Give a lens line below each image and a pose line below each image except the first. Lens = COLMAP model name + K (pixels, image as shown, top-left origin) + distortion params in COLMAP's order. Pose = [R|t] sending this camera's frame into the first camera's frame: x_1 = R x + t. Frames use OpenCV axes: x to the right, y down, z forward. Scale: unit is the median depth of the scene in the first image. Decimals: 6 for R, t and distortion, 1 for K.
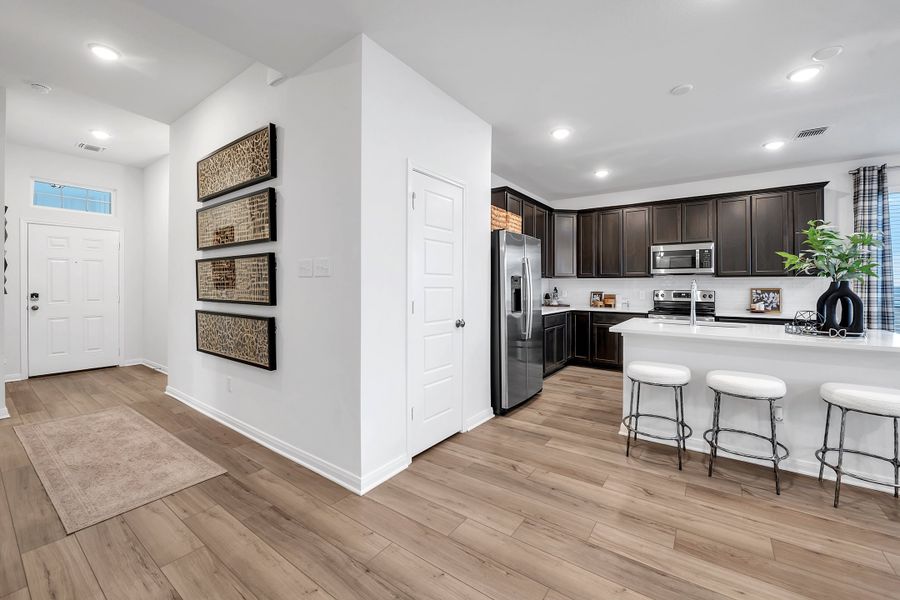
lens RADIAL K [[360.7, 0, 455.7], [0, 360.7, 285.9], [0, 0, 1]] dist [-0.007436, -0.002861]
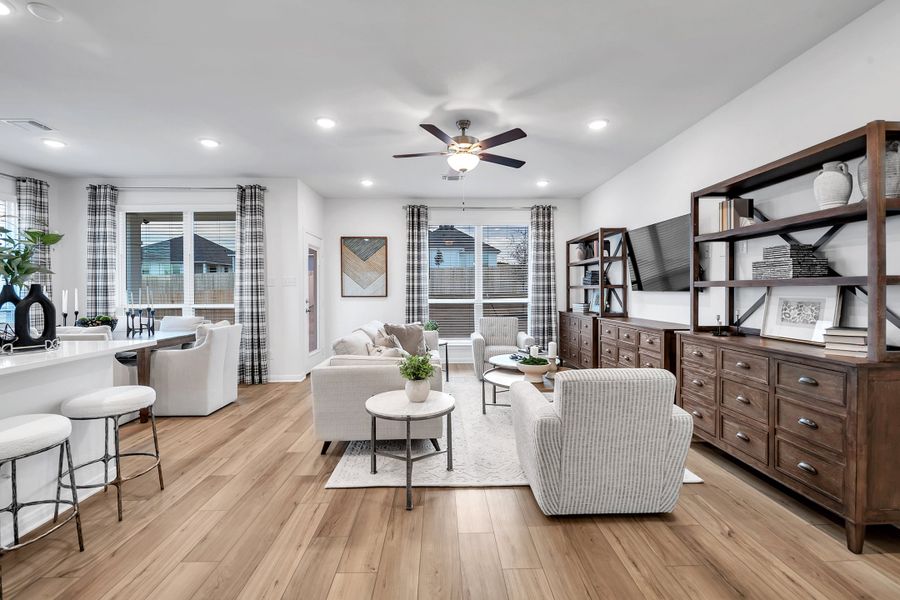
lens RADIAL K [[395.0, 0, 452.4], [0, 395.0, 292.4], [0, 0, 1]] dist [-0.002512, -0.002936]
pose [[-0.604613, -0.004915, 0.796504, -0.177522], [0.005213, 0.999935, 0.010128, 0.001408], [-0.796502, 0.010276, -0.604549, 0.531692]]
